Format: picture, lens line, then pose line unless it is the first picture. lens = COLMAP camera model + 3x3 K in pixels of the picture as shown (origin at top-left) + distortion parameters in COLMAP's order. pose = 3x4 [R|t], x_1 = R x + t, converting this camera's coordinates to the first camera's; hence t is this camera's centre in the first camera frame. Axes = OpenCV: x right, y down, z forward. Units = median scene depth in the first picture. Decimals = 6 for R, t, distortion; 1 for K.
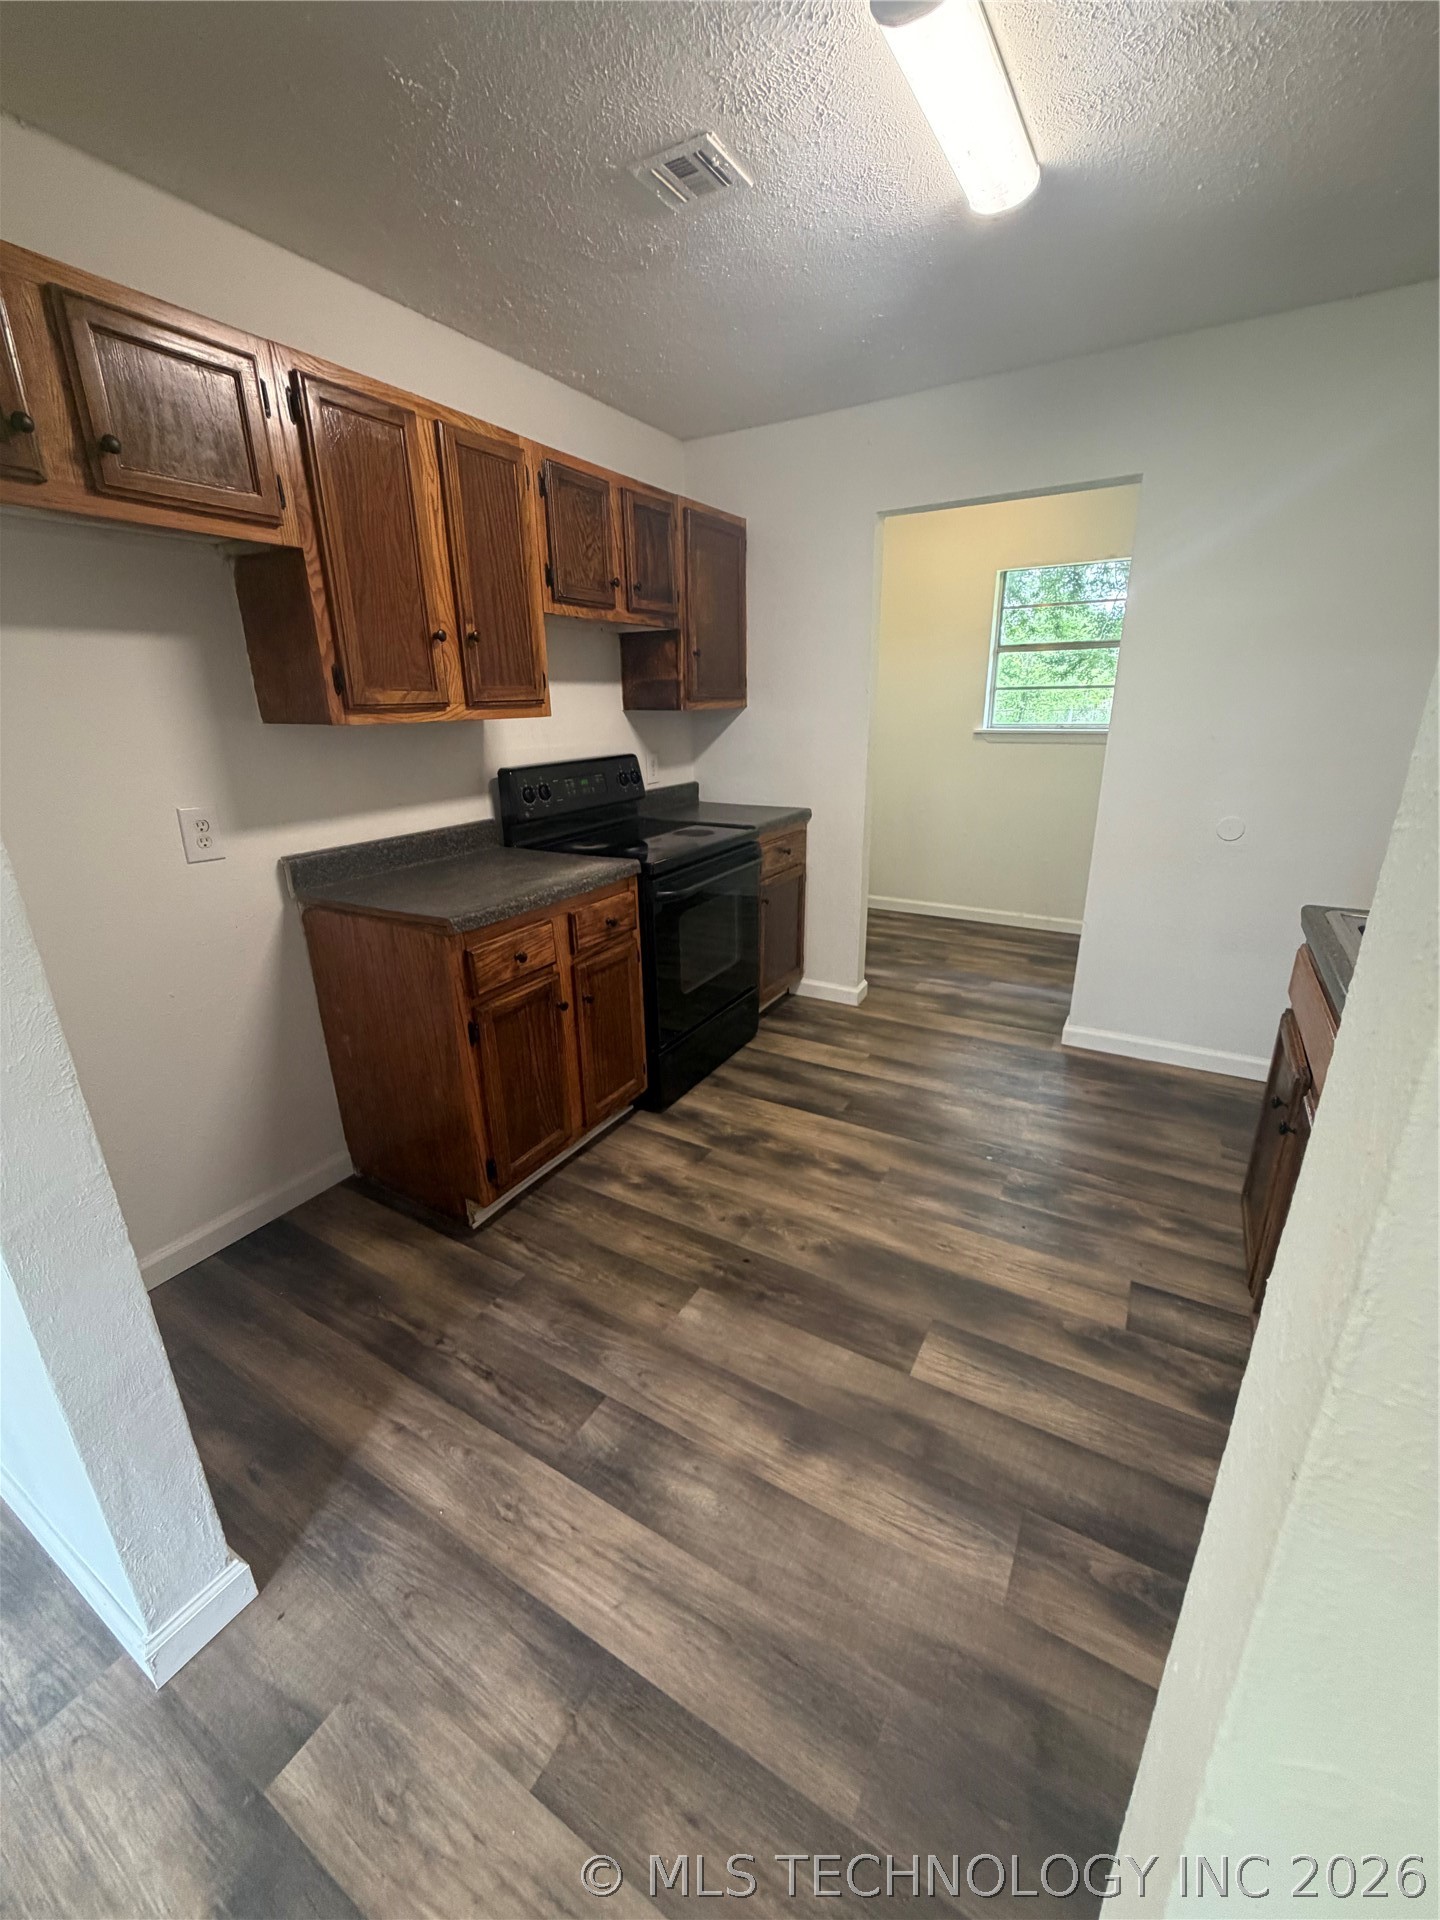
lens RADIAL K [[774.6, 0, 723.5], [0, 774.6, 958.4], [0, 0, 1]] dist [-0.001062, 0.000434]
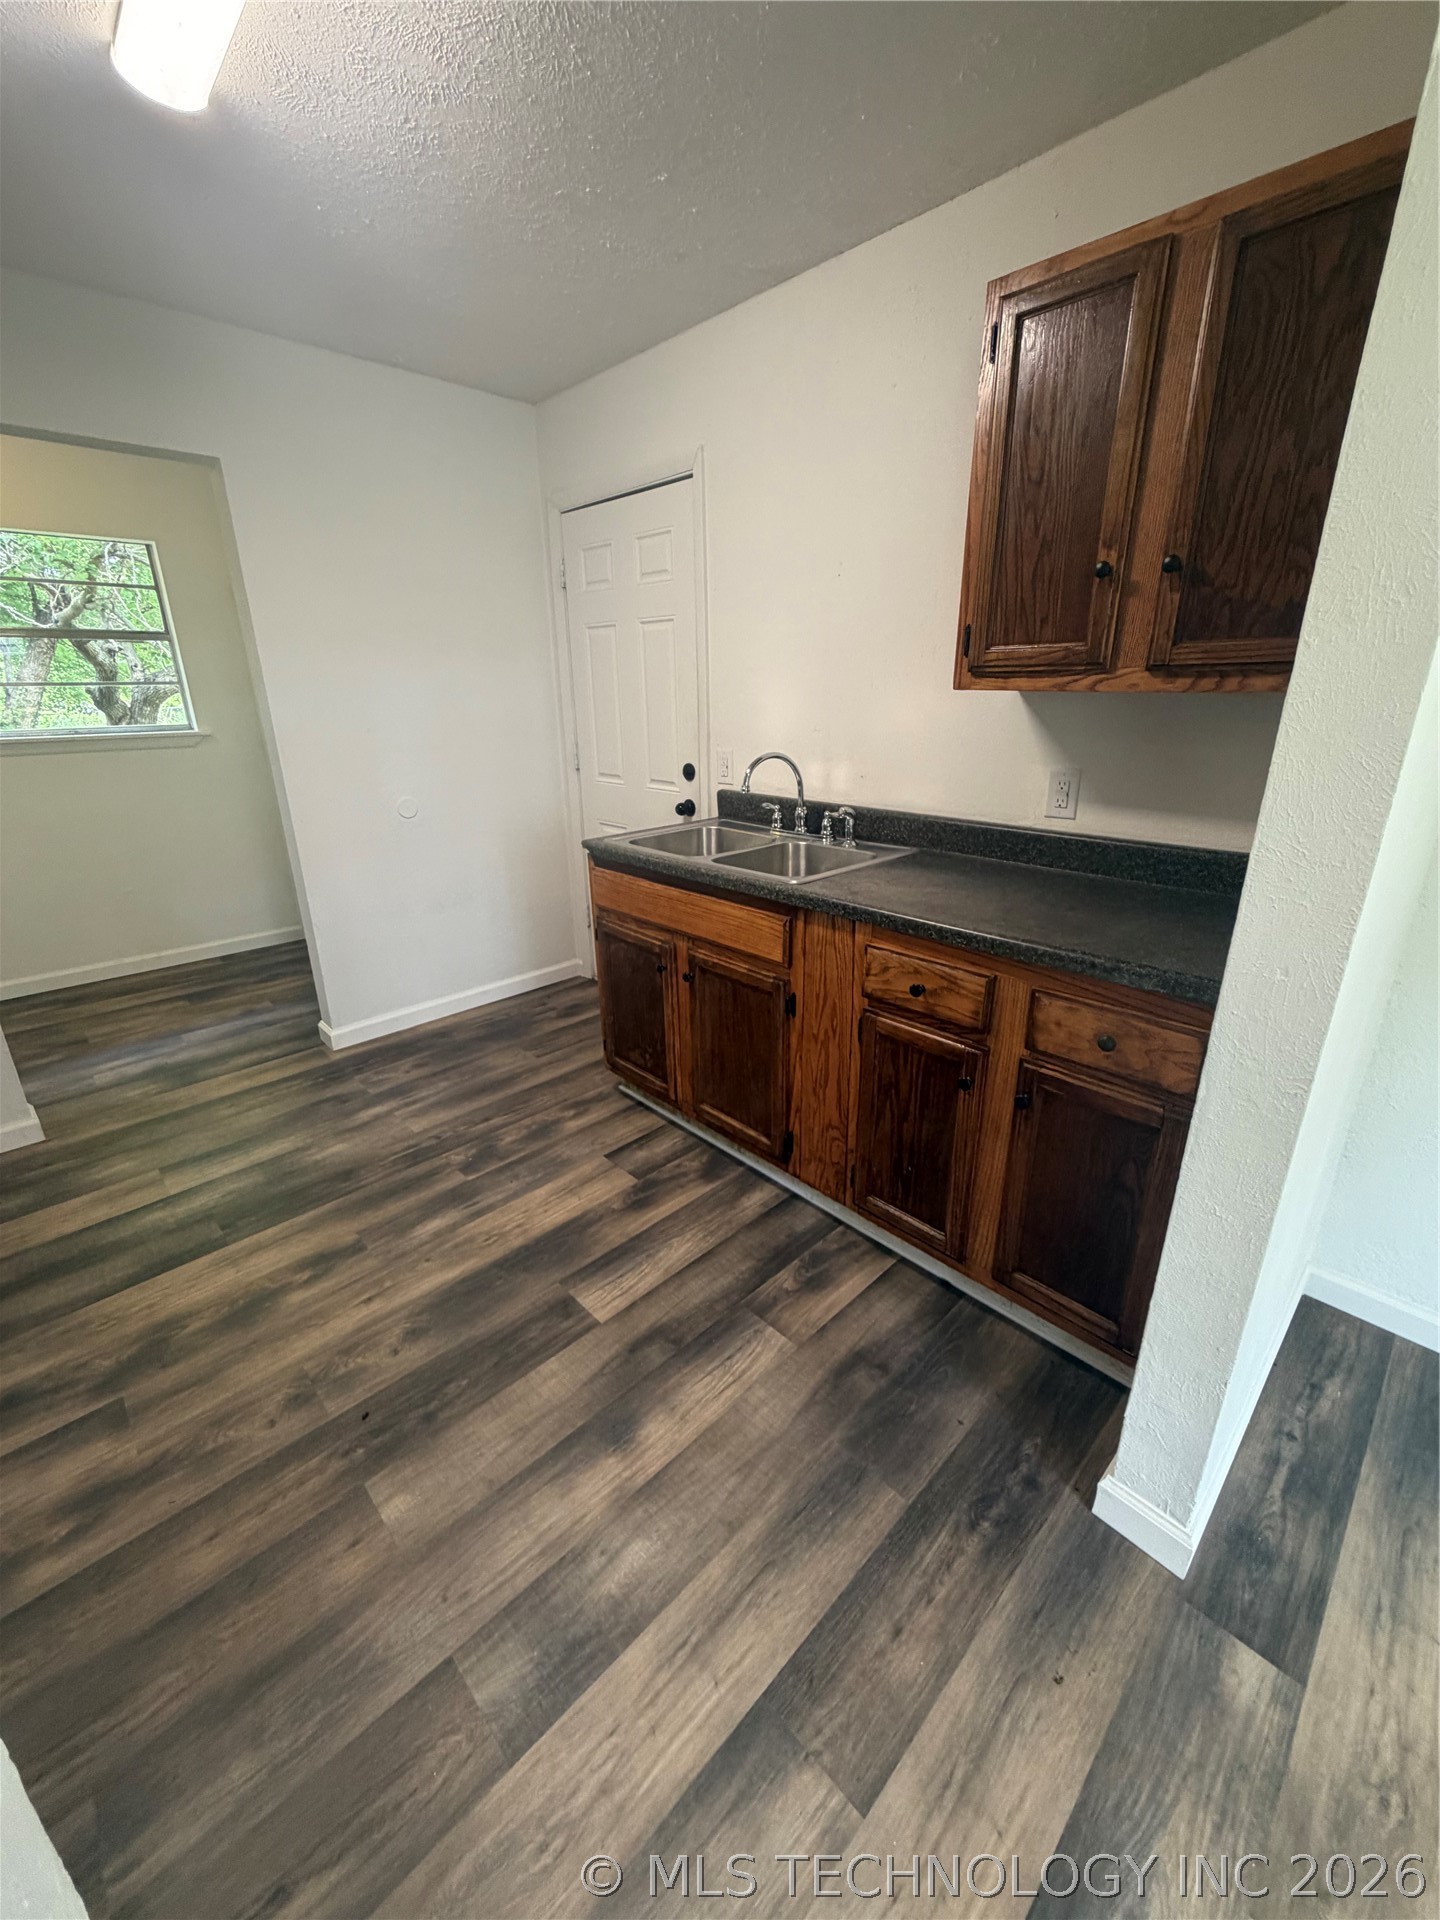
lens RADIAL K [[774.6, 0, 729.0], [0, 774.6, 955.9], [0, 0, 1]] dist [-0.001062, 0.000434]
pose [[0.254007, -0.303663, 0.918297, -0.469147], [0.314361, 0.923808, 0.218532, -0.089130], [-0.914690, 0.233168, 0.330114, 0.329327]]
